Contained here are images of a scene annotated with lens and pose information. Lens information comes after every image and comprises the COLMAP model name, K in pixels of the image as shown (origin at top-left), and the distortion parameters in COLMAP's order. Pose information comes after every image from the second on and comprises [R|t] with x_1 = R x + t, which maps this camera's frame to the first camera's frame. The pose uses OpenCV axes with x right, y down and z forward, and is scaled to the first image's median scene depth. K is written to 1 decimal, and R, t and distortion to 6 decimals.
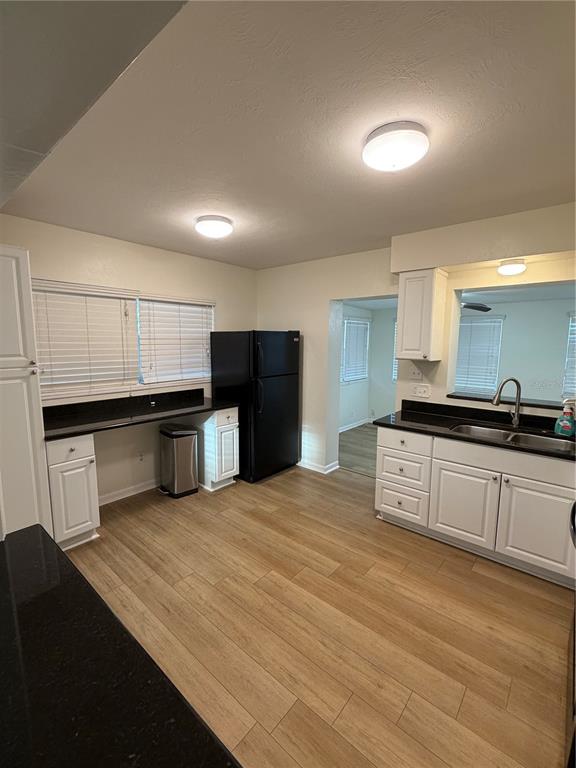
lens RADIAL K [[333.4, 0, 279.9], [0, 333.4, 383.5], [0, 0, 1]] dist [0.001442, 0.000237]
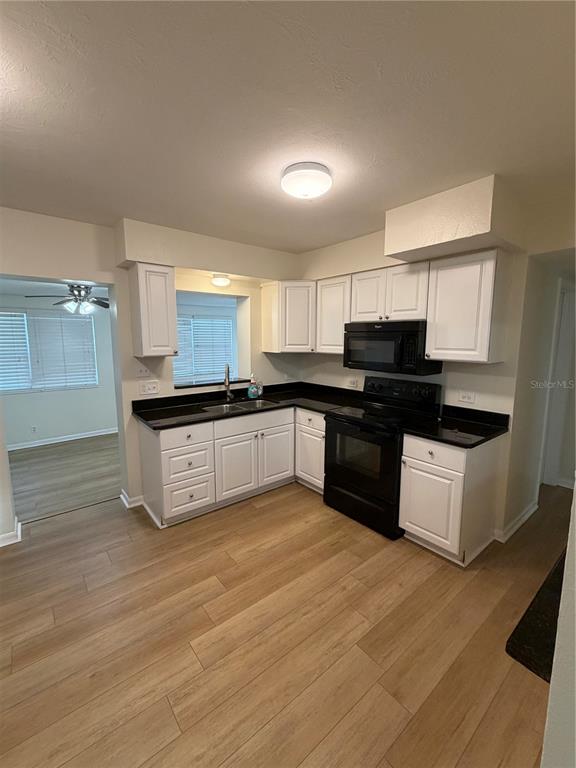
lens RADIAL K [[333.4, 0, 280.4], [0, 333.4, 381.5], [0, 0, 1]] dist [0.001442, 0.000237]
pose [[0.182994, -0.135312, 0.973758, -0.652181], [0.129447, 0.985176, 0.112572, -0.080448], [-0.974555, 0.105450, 0.197797, 0.603286]]
